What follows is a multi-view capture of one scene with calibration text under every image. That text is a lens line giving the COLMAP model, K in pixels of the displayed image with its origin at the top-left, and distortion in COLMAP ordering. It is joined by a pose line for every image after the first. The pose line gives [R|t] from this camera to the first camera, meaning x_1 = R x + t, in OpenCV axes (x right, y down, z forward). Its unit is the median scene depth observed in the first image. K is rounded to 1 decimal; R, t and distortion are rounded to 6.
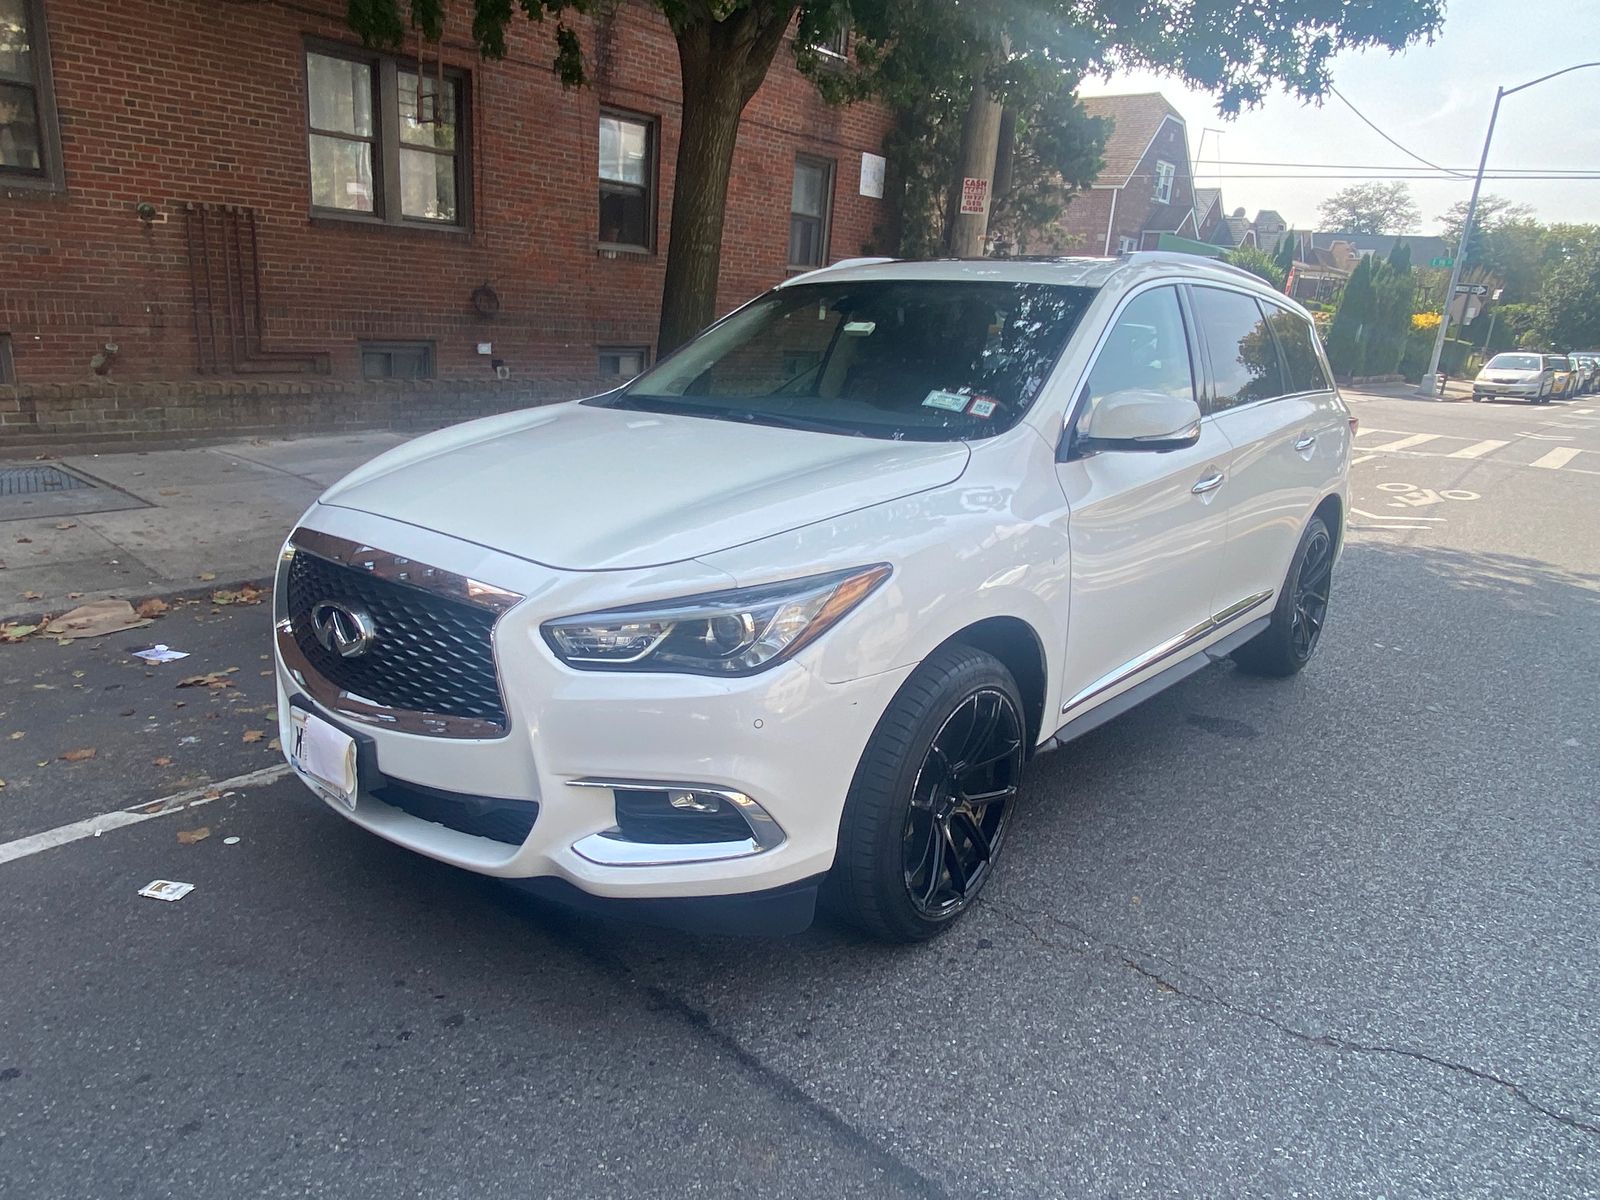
lens RADIAL K [[1045.5, 0, 800.0], [0, 1045.5, 597.0], [0, 0, 1]] dist [0.063250, -0.073615]
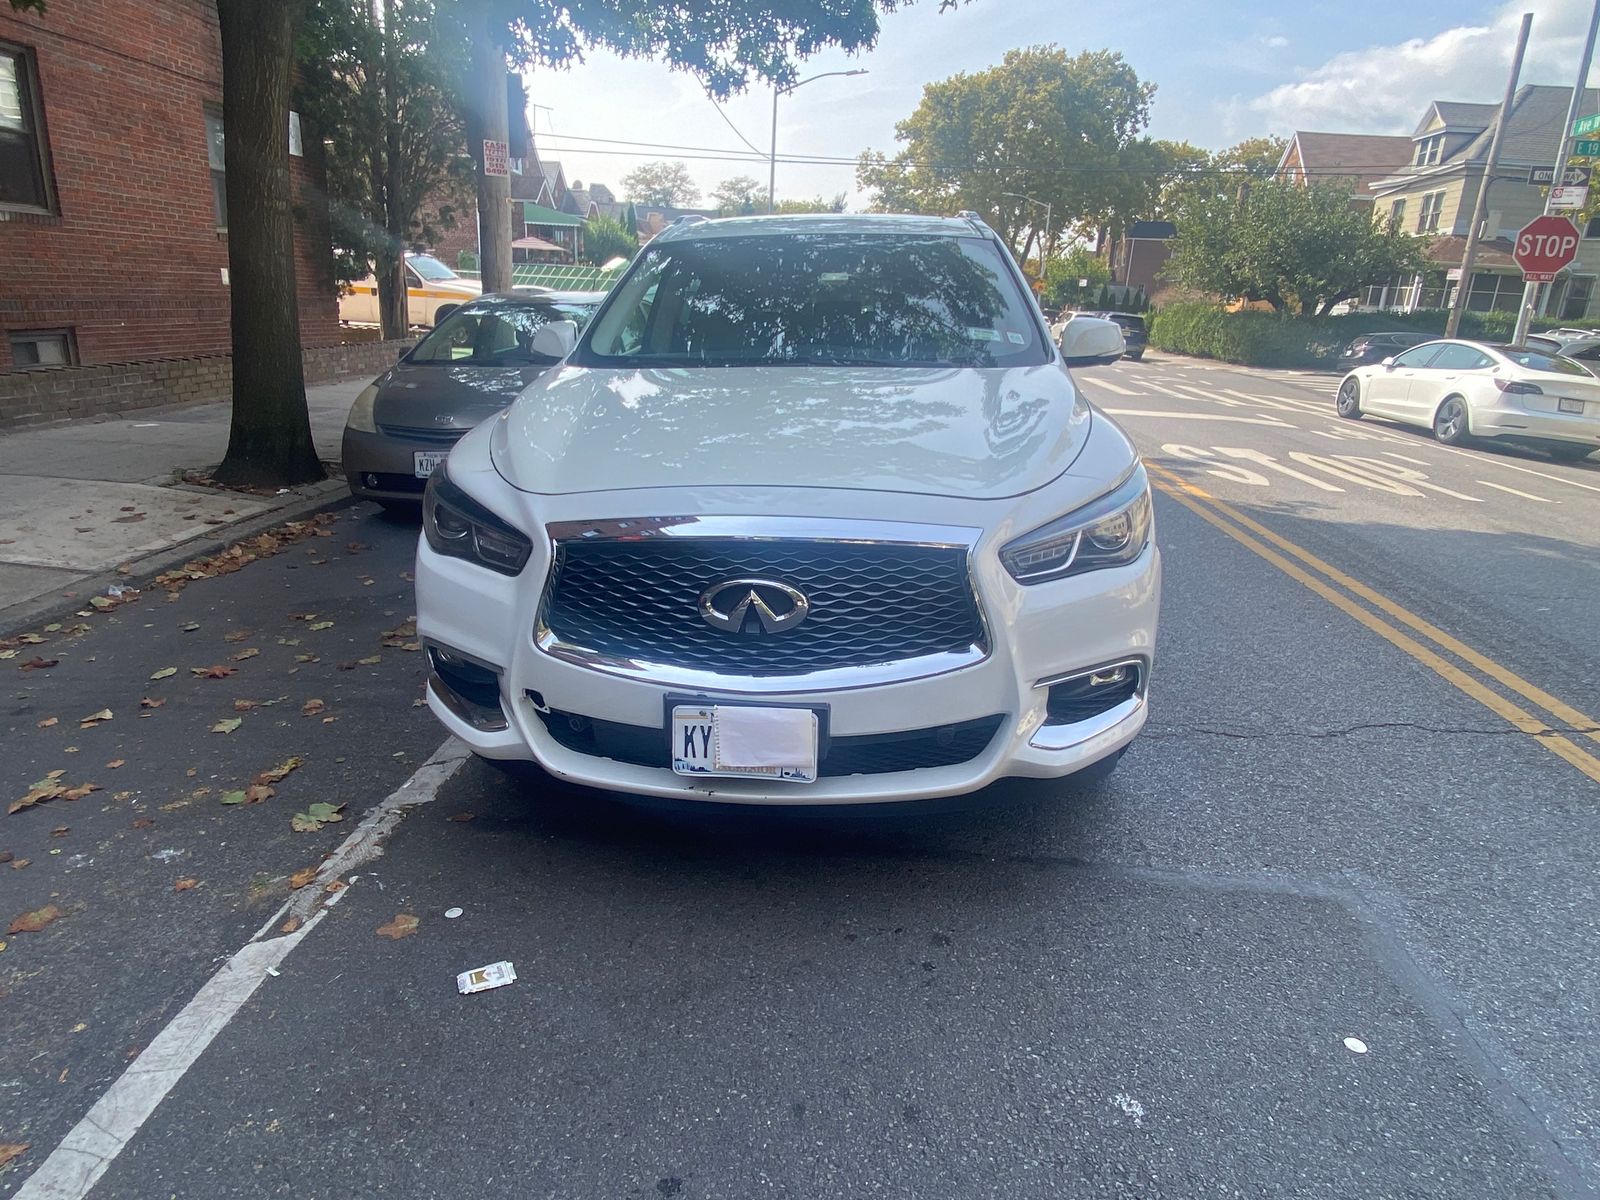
lens RADIAL K [[967.7, 0, 803.1], [0, 967.7, 597.3], [0, 0, 1]] dist [0.048895, -0.053810]
pose [[0.811455, -0.206507, 0.546713, -0.226458], [0.177402, 0.978386, 0.106252, -0.016014], [-0.556838, 0.010769, 0.830551, 0.066140]]
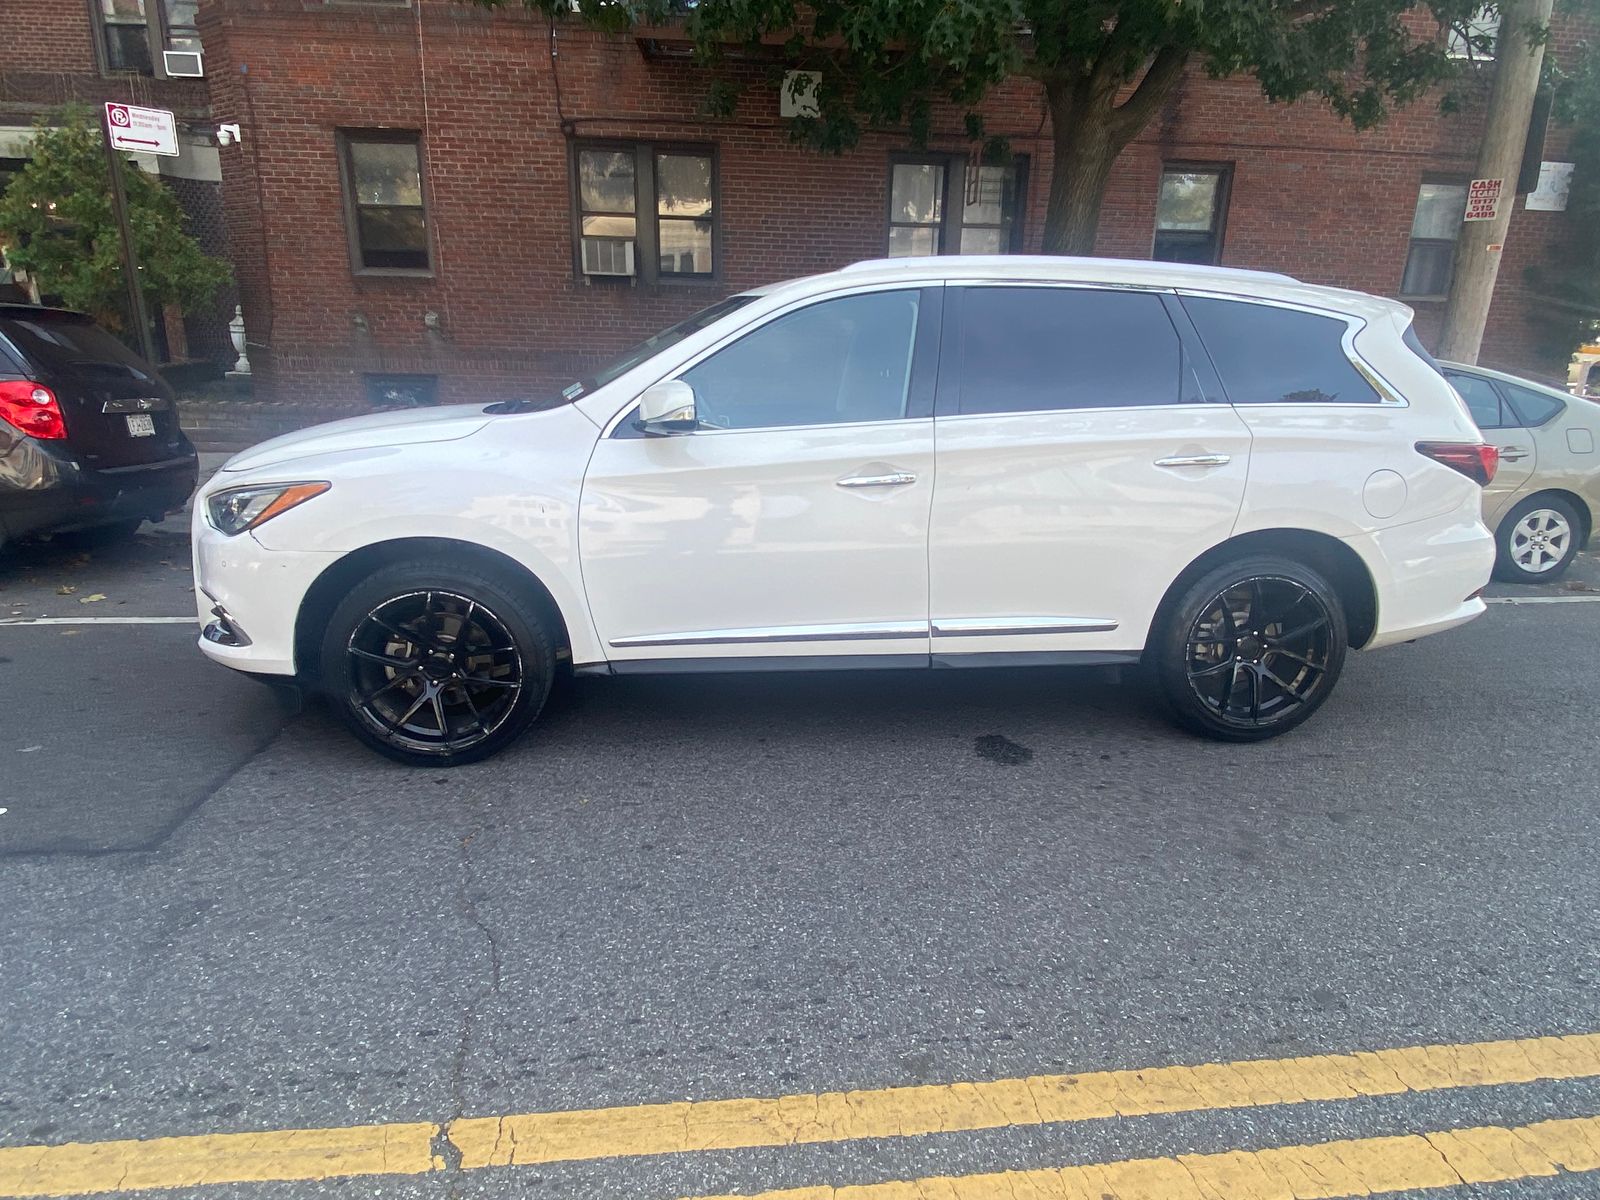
lens RADIAL K [[943.0, 0, 800.3], [0, 943.0, 599.3], [0, 0, 1]] dist [0.046177, -0.047329]
pose [[0.719905, 0.141037, -0.679592, 0.384205], [-0.159953, 0.986494, 0.035287, -0.005582], [0.675390, 0.083299, 0.732741, 0.116807]]
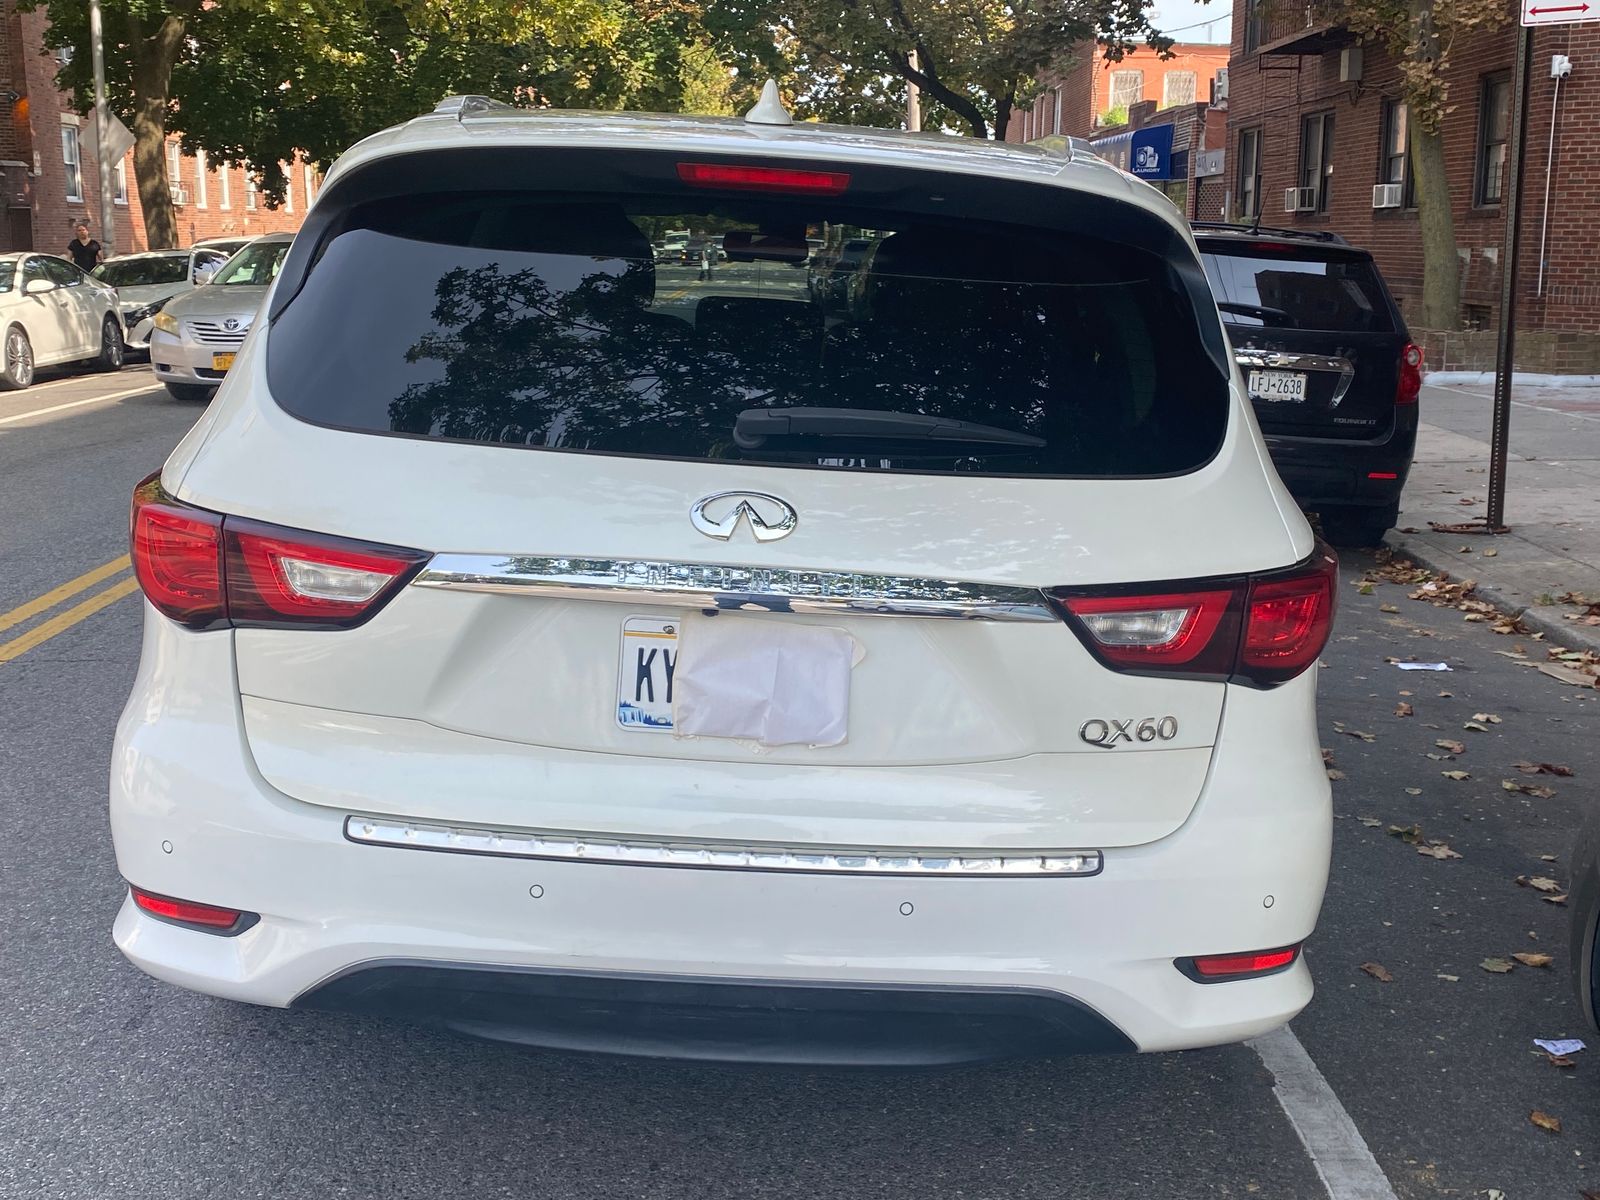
lens RADIAL K [[1759.9, 0, 822.0], [0, 1759.9, 594.7], [0, 0, 1]] dist [0.019628, -0.030110]
pose [[-0.743323, 0.051223, -0.666969, 0.419515], [-0.250804, 0.902990, 0.348865, -0.209787], [0.620136, 0.426598, -0.658366, 0.853626]]
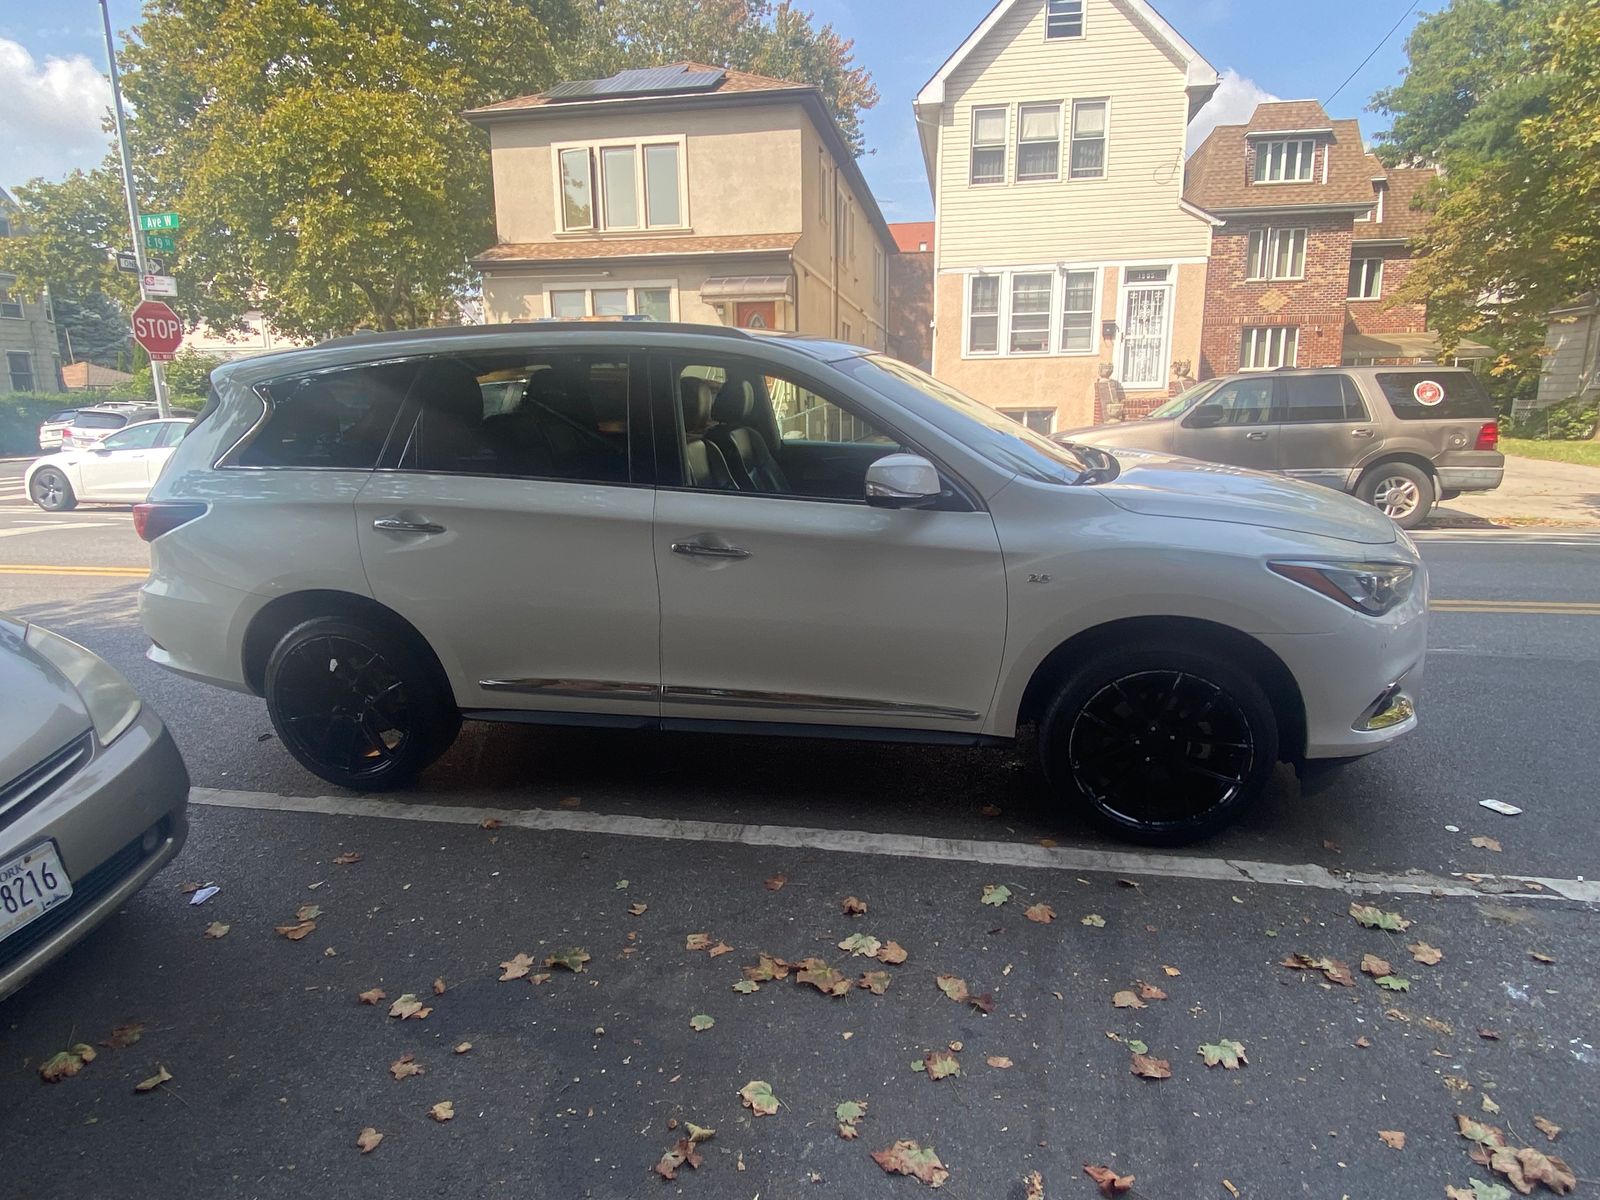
lens RADIAL K [[942.8, 0, 803.6], [0, 942.8, 599.9], [0, 0, 1]] dist [0.045981, -0.046638]
pose [[-0.502116, -0.245883, 0.829109, -0.333527], [0.217870, 0.891839, 0.396430, -0.200346], [-0.836906, 0.379691, -0.394236, 0.648643]]
